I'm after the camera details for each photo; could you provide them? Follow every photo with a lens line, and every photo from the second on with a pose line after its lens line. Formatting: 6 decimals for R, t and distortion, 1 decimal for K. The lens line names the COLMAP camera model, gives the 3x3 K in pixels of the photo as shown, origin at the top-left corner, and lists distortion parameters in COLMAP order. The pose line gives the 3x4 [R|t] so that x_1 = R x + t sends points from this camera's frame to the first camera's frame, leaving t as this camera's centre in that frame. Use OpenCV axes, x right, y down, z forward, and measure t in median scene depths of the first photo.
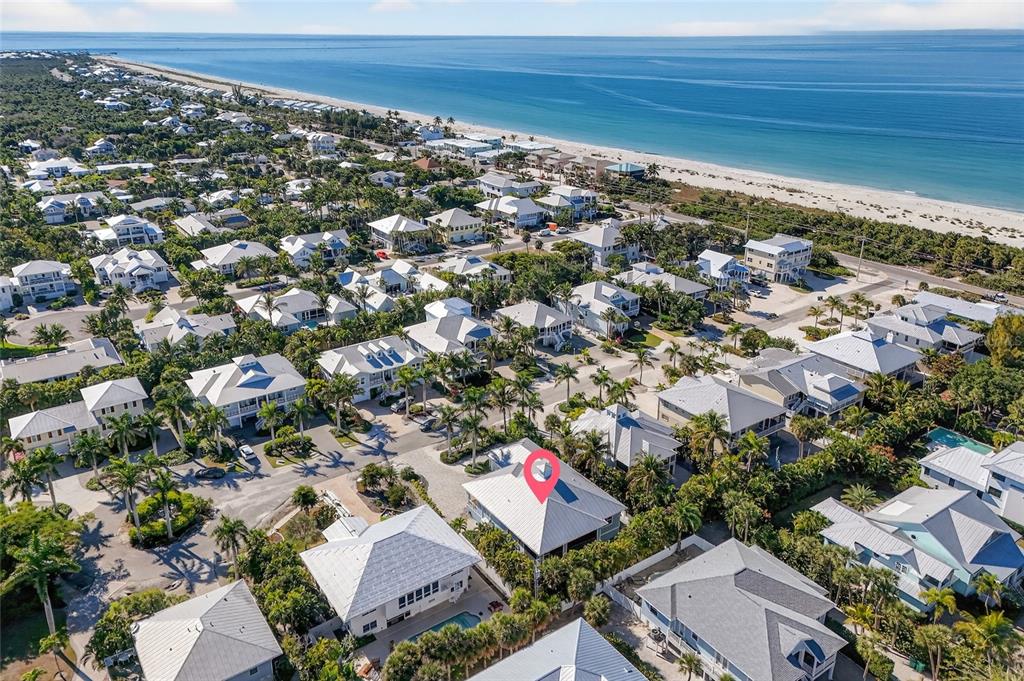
lens RADIAL K [[718.1, 0, 520.1], [0, 718.1, 338.6], [0, 0, 1]] dist [0.076959, -0.062518]
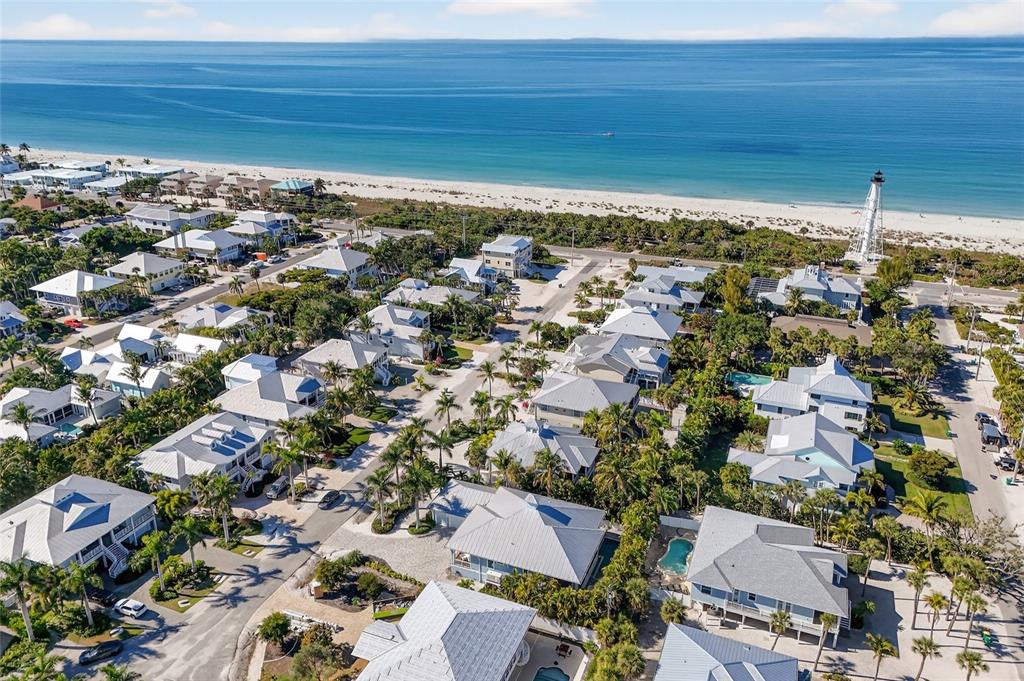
lens RADIAL K [[718.1, 0, 513.7], [0, 718.1, 344.5], [0, 0, 1]] dist [0.076959, -0.062518]
pose [[0.847800, -0.207911, 0.487860, -0.236575], [0.208388, 0.976552, 0.054041, -0.047413], [-0.487657, 0.055849, 0.871247, 0.080472]]
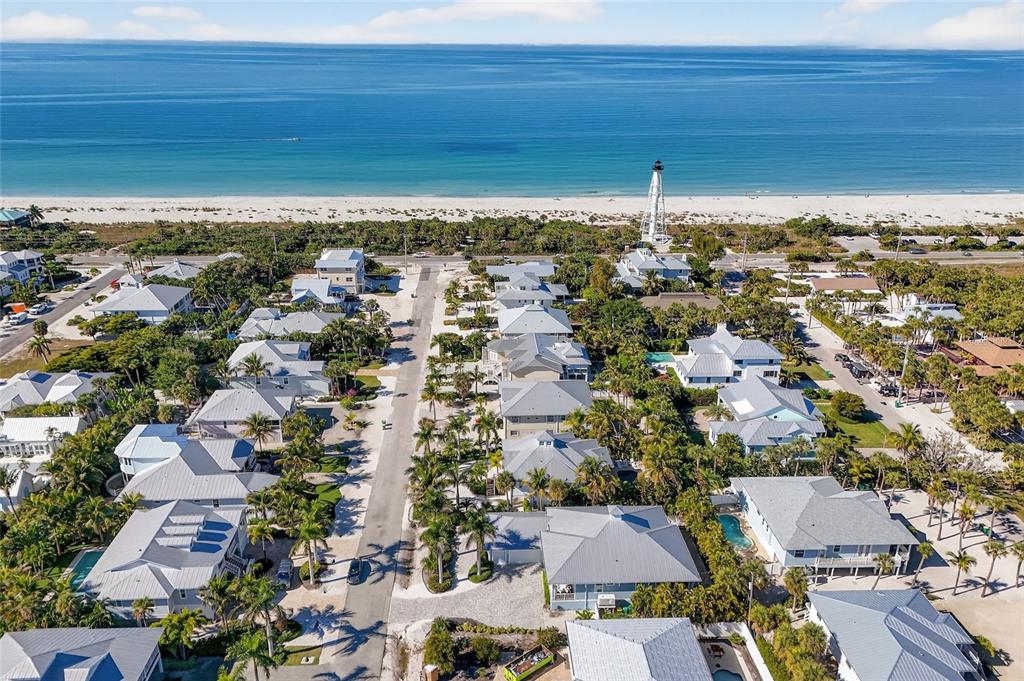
lens RADIAL K [[718.1, 0, 510.2], [0, 718.1, 341.8], [0, 0, 1]] dist [0.076959, -0.062518]
pose [[0.554745, -0.315033, 0.770072, -0.393343], [0.320286, 0.935078, 0.151808, -0.120706], [-0.767903, 0.162428, 0.619631, 0.268664]]
